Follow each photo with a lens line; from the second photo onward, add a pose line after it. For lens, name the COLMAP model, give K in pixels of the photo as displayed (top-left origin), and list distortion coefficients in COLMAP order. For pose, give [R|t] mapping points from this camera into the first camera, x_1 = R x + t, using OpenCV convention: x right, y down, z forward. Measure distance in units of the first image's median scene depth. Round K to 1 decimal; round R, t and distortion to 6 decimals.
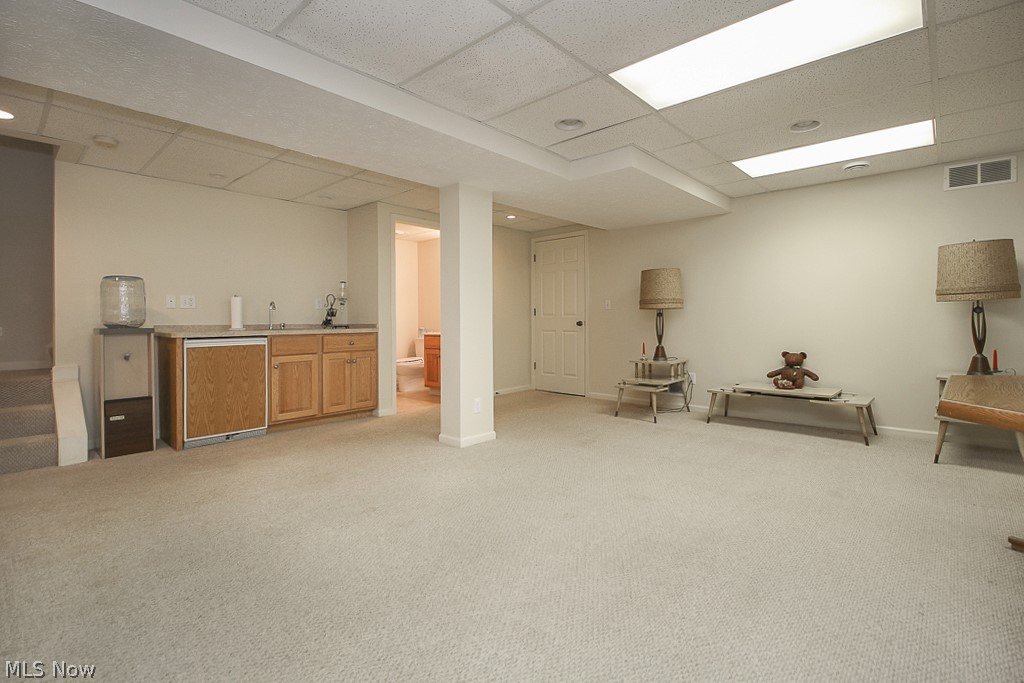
lens RADIAL K [[470.8, 0, 507.9], [0, 470.8, 323.8], [0, 0, 1]] dist [0.002557, -0.000391]
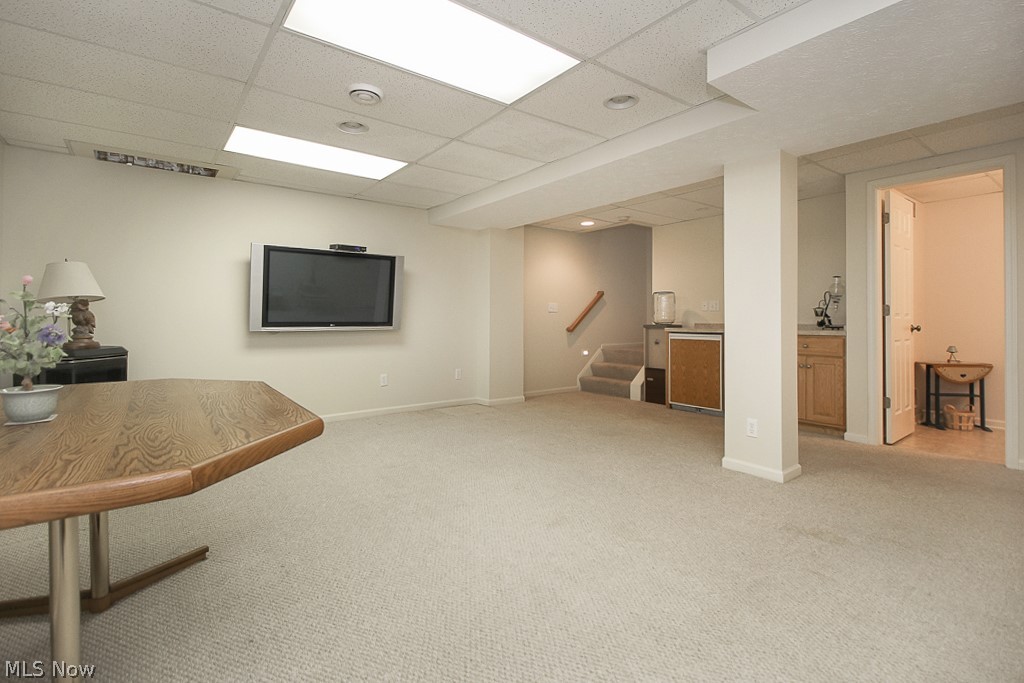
lens RADIAL K [[470.8, 0, 507.9], [0, 470.8, 323.8], [0, 0, 1]] dist [0.002557, -0.000391]
pose [[-0.168076, 0.013851, -0.985677, 0.749752], [-0.009173, 0.999836, 0.015615, -0.012155], [0.985731, 0.011666, -0.167922, 0.674630]]
